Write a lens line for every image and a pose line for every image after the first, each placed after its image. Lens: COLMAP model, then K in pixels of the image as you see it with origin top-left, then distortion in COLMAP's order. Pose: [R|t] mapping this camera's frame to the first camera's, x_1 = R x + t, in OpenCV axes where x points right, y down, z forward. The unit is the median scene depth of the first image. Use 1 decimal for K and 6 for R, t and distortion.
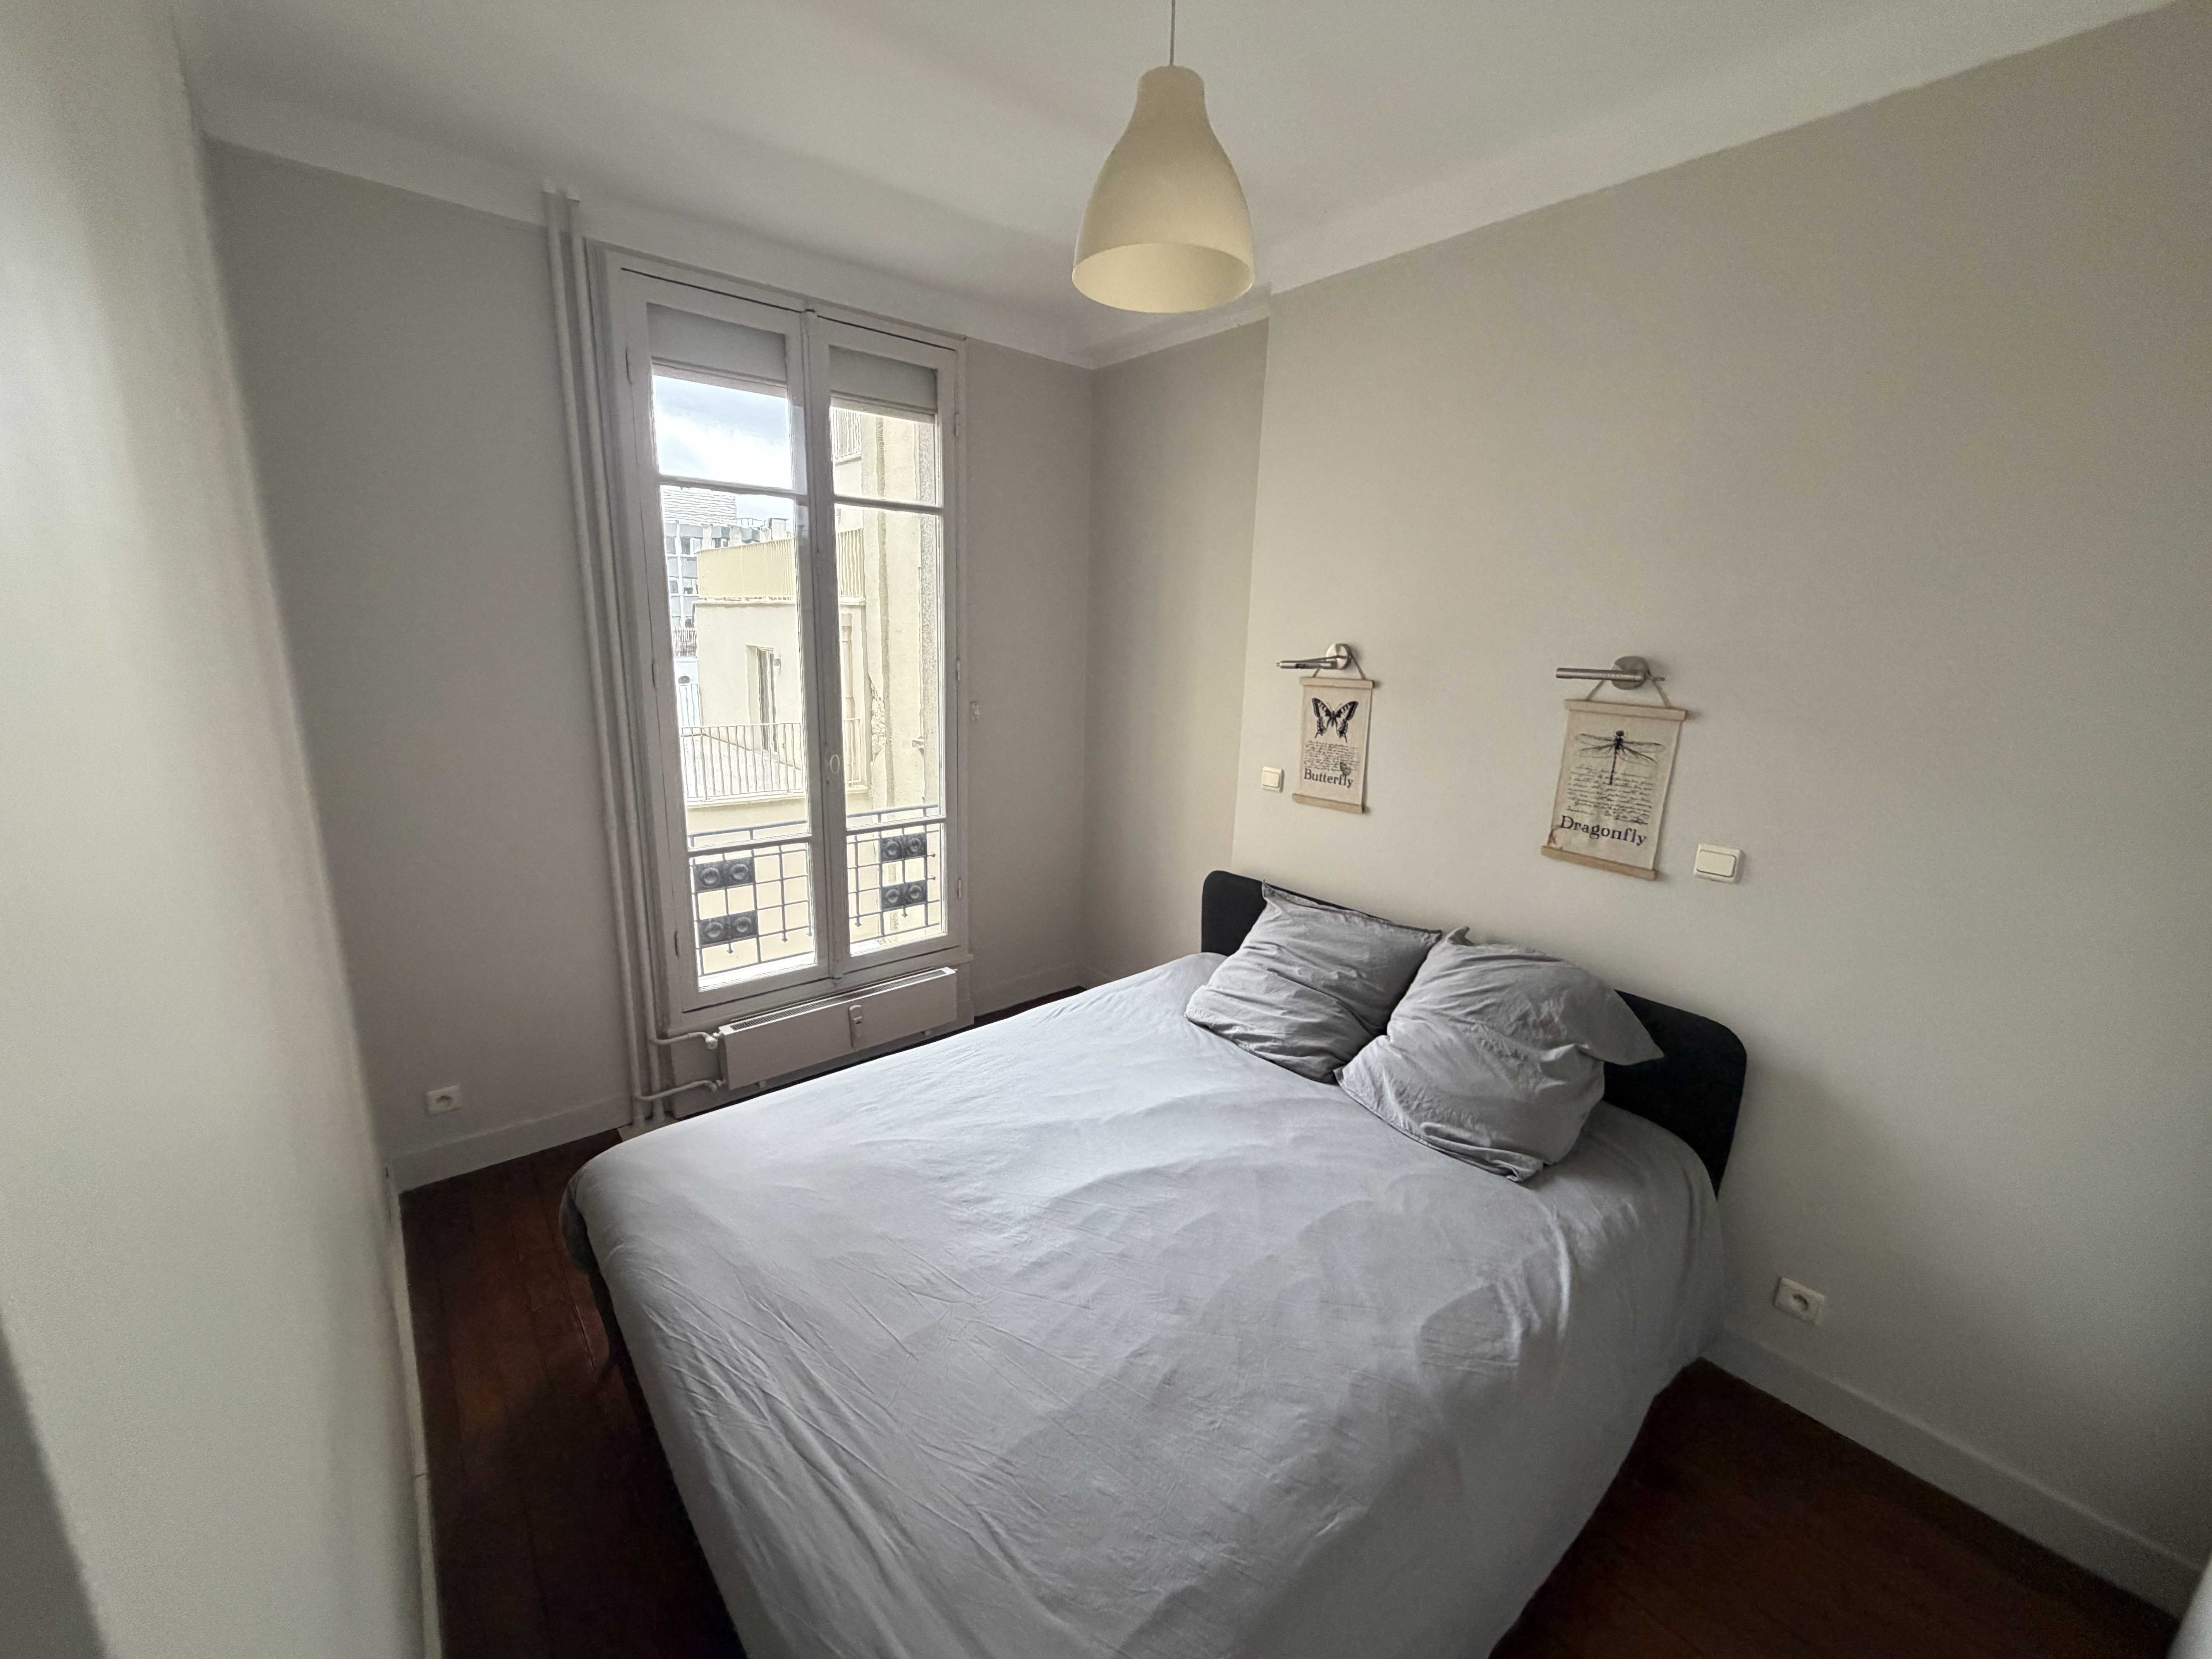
lens RADIAL K [[882.5, 0, 1103.4], [0, 882.5, 838.1], [0, 0, 1]] dist [0.004189, -0.000104]
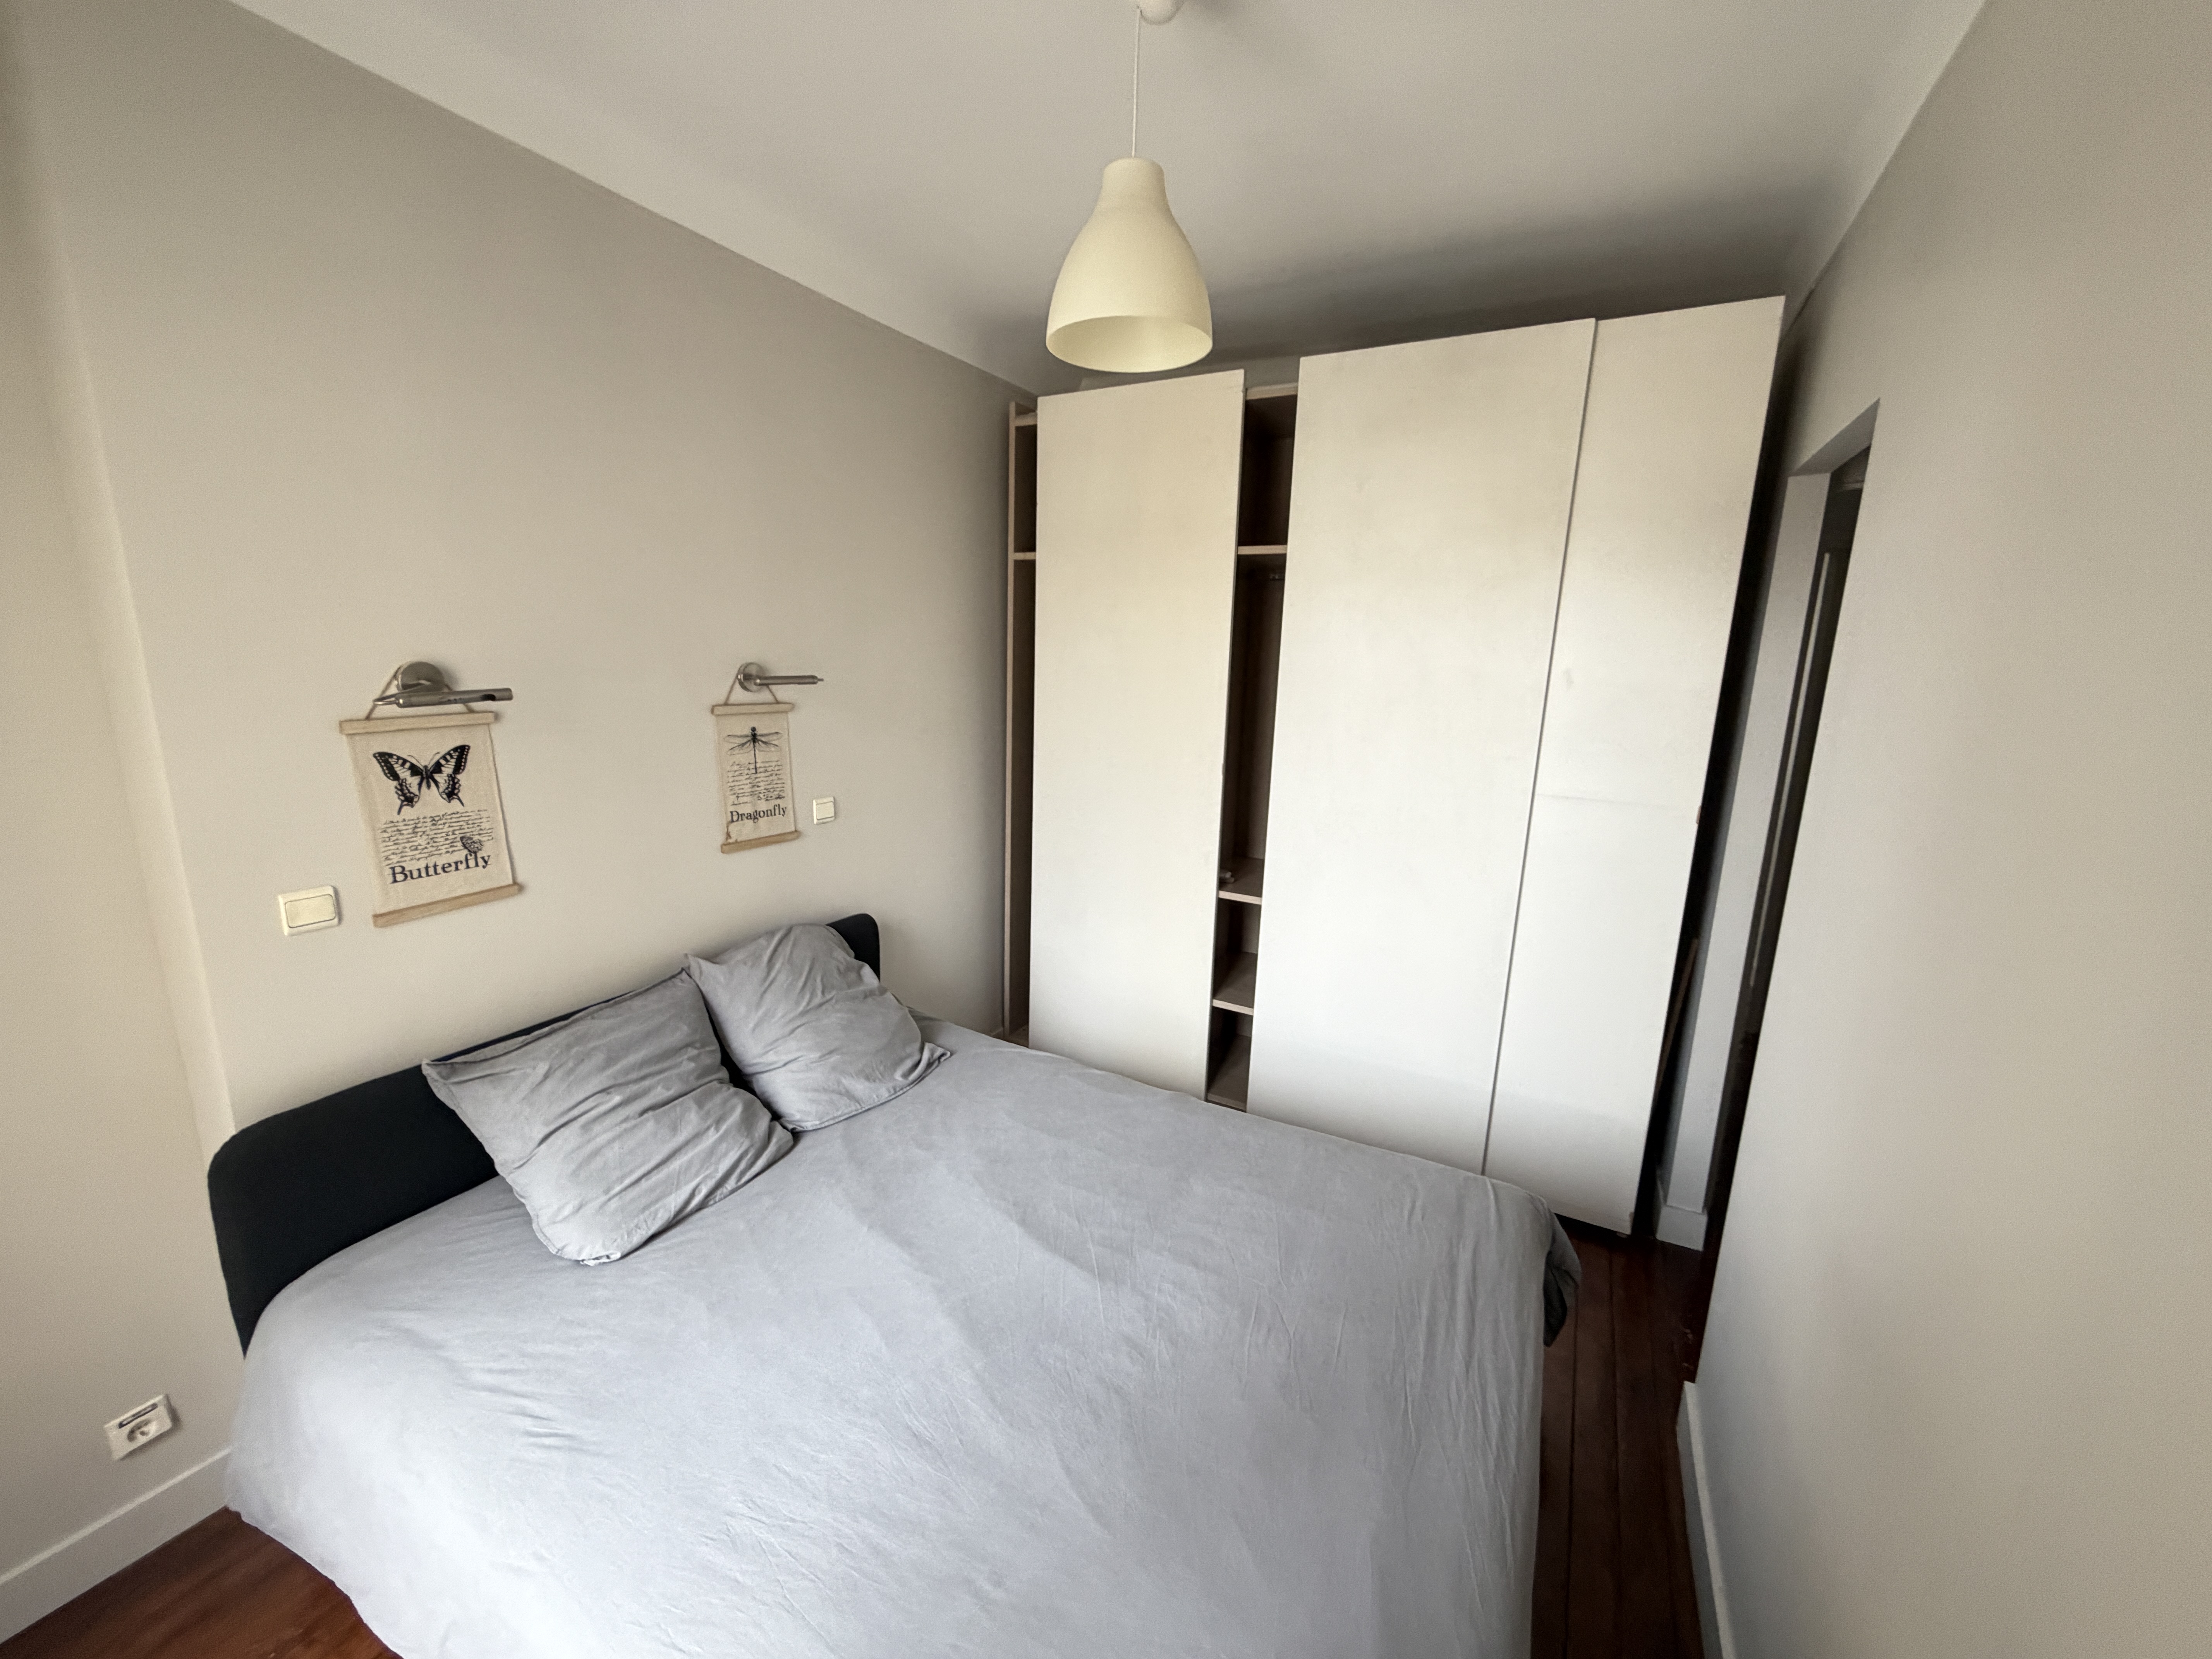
lens RADIAL K [[882.5, 0, 1098.3], [0, 882.5, 831.7], [0, 0, 1]] dist [0.004189, -0.000104]
pose [[-0.368385, -0.215850, 0.904268, -0.580924], [0.193496, 0.933571, 0.301671, -0.223040], [-0.909314, 0.286103, -0.302148, 0.852510]]
